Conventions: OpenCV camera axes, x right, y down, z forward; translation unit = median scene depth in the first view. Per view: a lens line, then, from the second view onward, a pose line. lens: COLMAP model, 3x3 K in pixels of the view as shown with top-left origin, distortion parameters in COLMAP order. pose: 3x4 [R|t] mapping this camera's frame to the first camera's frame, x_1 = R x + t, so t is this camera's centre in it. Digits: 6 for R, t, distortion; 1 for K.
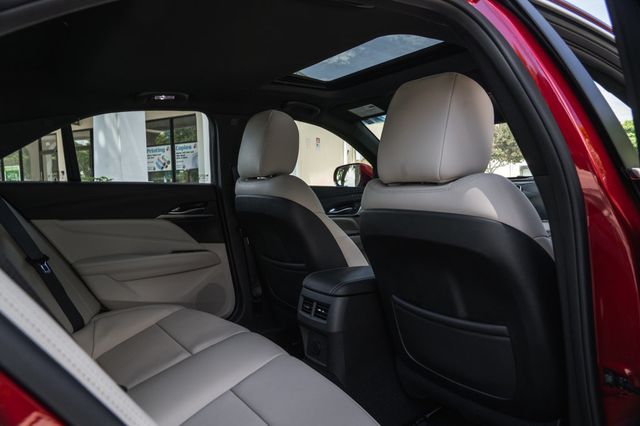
lens RADIAL K [[444.5, 0, 320.0], [0, 444.5, 213.0], [0, 0, 1]] dist [-0.003368, -0.000336]
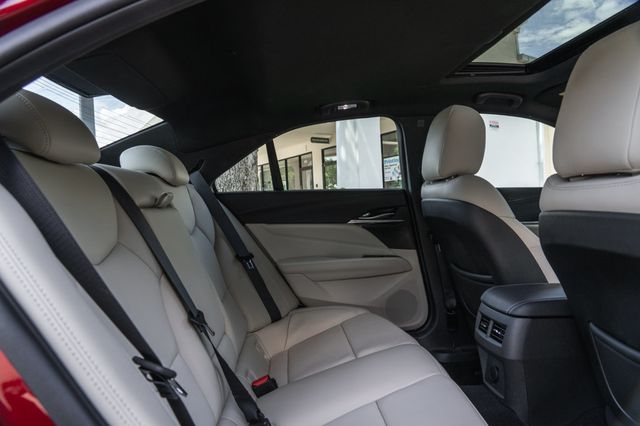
lens RADIAL K [[444.5, 0, 320.0], [0, 444.5, 213.0], [0, 0, 1]] dist [-0.003368, -0.000336]
pose [[0.856254, -0.006567, -0.516513, 0.125037], [-0.003011, 0.999839, -0.017703, 0.007051], [0.516546, 0.016713, 0.856096, 0.075299]]
